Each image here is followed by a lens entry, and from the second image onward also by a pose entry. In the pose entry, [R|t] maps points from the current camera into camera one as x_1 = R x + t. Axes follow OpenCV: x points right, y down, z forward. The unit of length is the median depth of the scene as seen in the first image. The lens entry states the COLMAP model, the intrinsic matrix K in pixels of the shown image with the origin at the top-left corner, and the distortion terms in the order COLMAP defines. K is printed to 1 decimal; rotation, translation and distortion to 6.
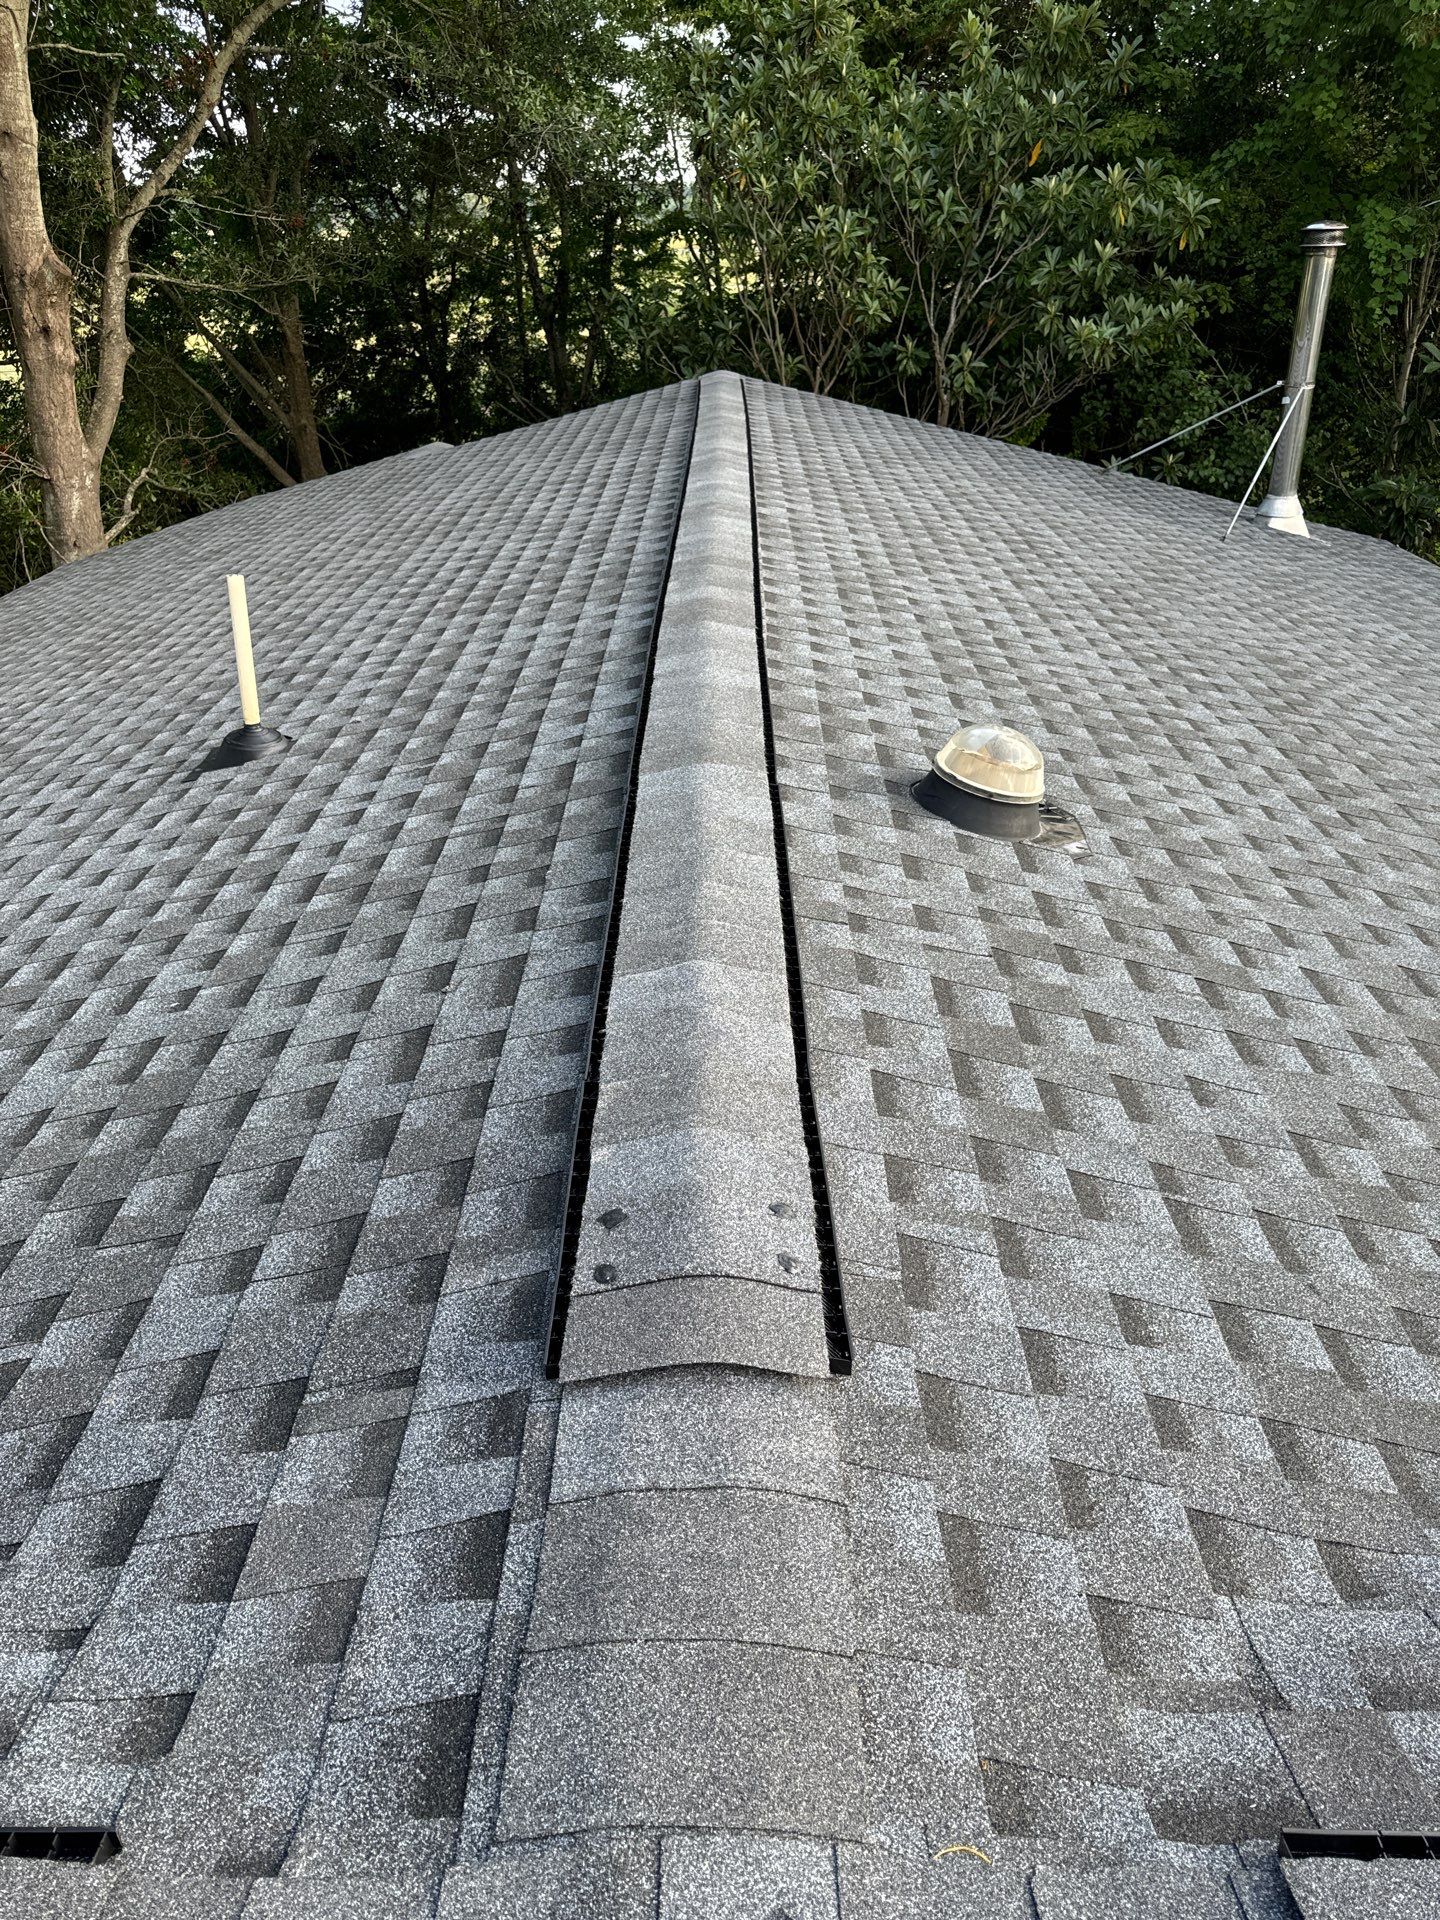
lens RADIAL K [[1374.8, 0, 729.6], [0, 1374.8, 960.3], [0, 0, 1]] dist [0.010219, -0.015315]
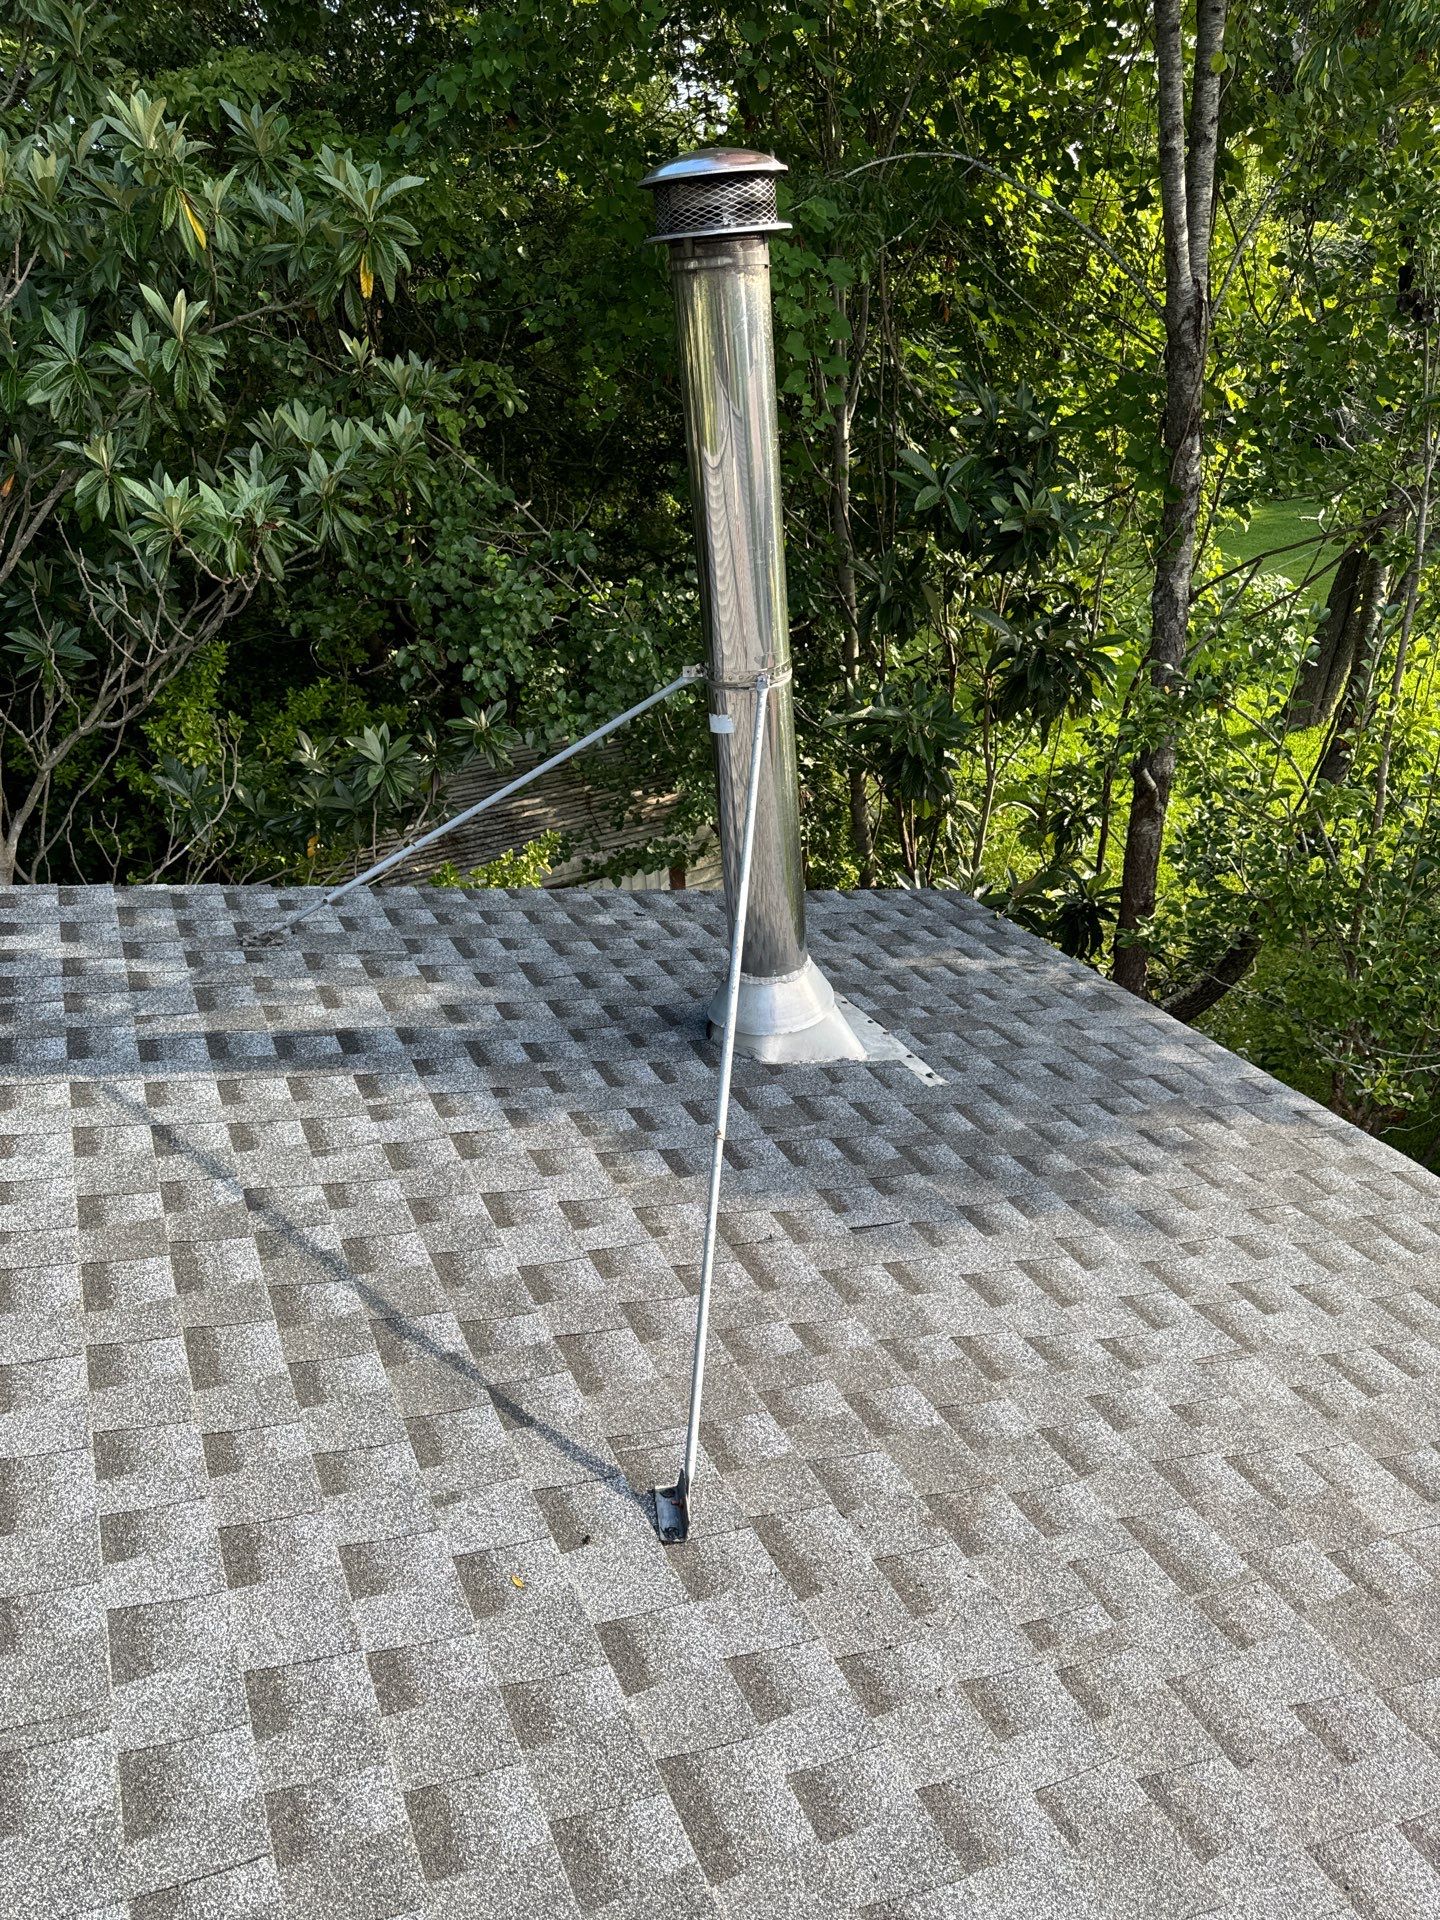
lens RADIAL K [[1374.8, 0, 729.6], [0, 1374.8, 960.3], [0, 0, 1]] dist [0.010219, -0.015315]
pose [[0.903172, -0.234013, 0.359885, 0.208243], [0.249467, 0.968376, 0.003615, -0.265018], [-0.349350, 0.086515, 0.932990, 0.529547]]
